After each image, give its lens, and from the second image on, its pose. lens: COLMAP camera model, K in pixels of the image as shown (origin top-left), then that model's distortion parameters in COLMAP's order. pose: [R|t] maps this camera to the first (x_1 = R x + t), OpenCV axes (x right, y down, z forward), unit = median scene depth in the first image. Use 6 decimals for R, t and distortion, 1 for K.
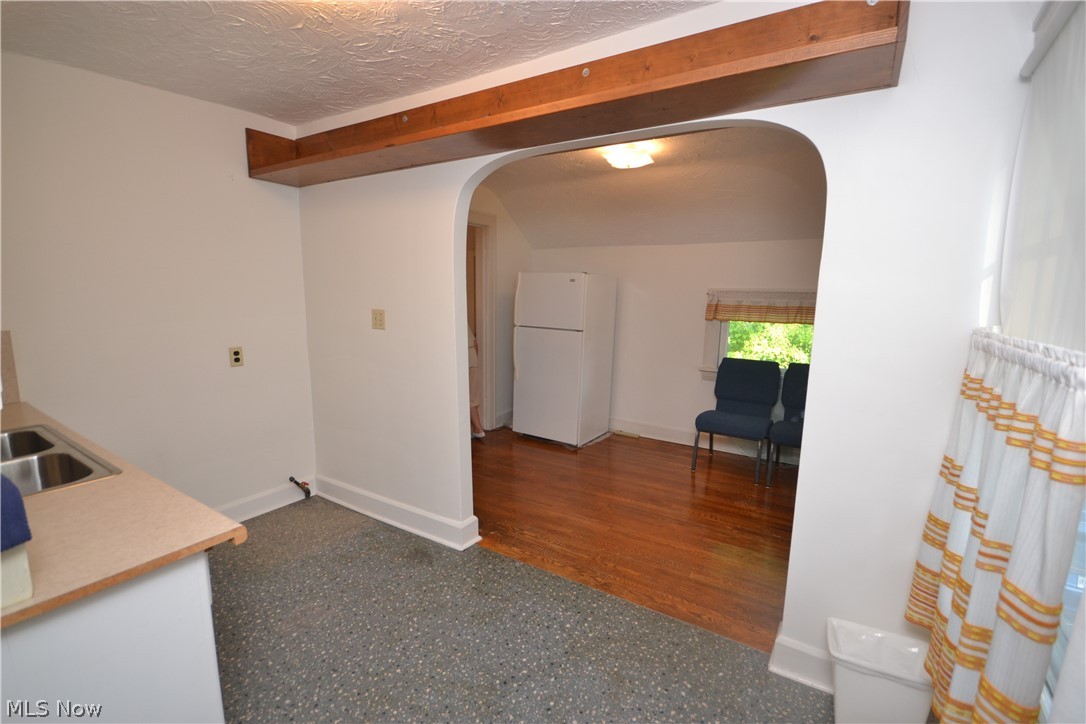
lens RADIAL K [[493.3, 0, 542.7], [0, 493.3, 363.8], [0, 0, 1]] dist [-0.028687, -0.000171]
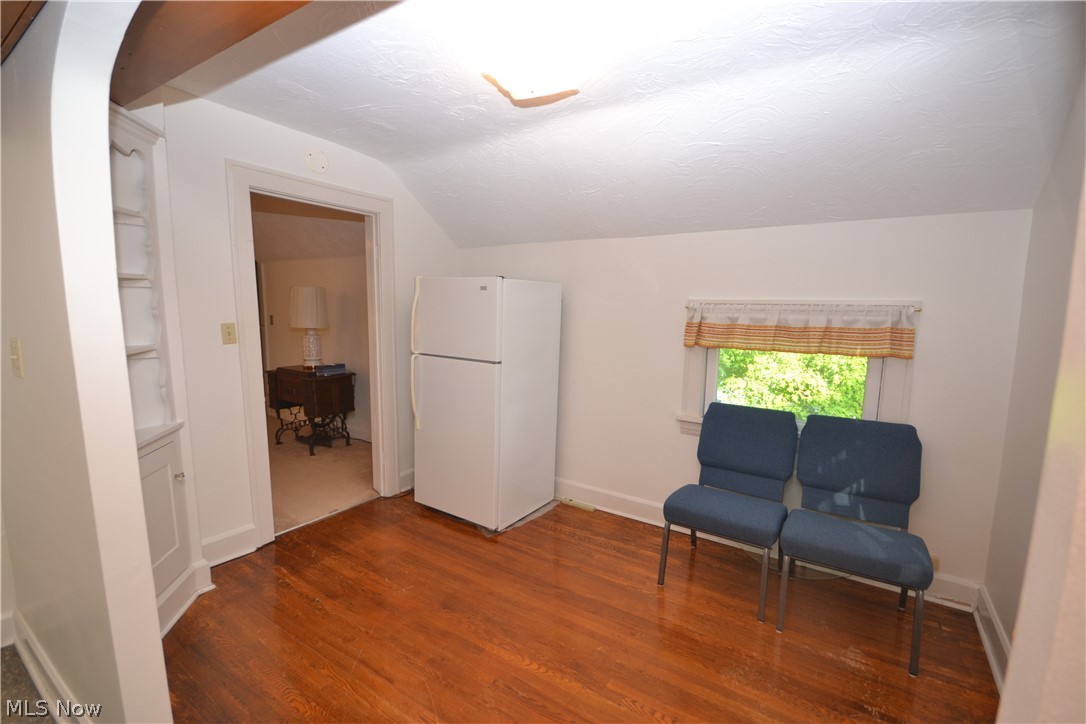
lens RADIAL K [[493.3, 0, 542.6], [0, 493.3, 360.9], [0, 0, 1]] dist [-0.028687, -0.000171]
pose [[0.999857, 0.000534, -0.016928, 0.147439], [-0.001068, 0.999500, -0.031590, -0.046978], [0.016903, 0.031604, 0.999358, 0.320505]]
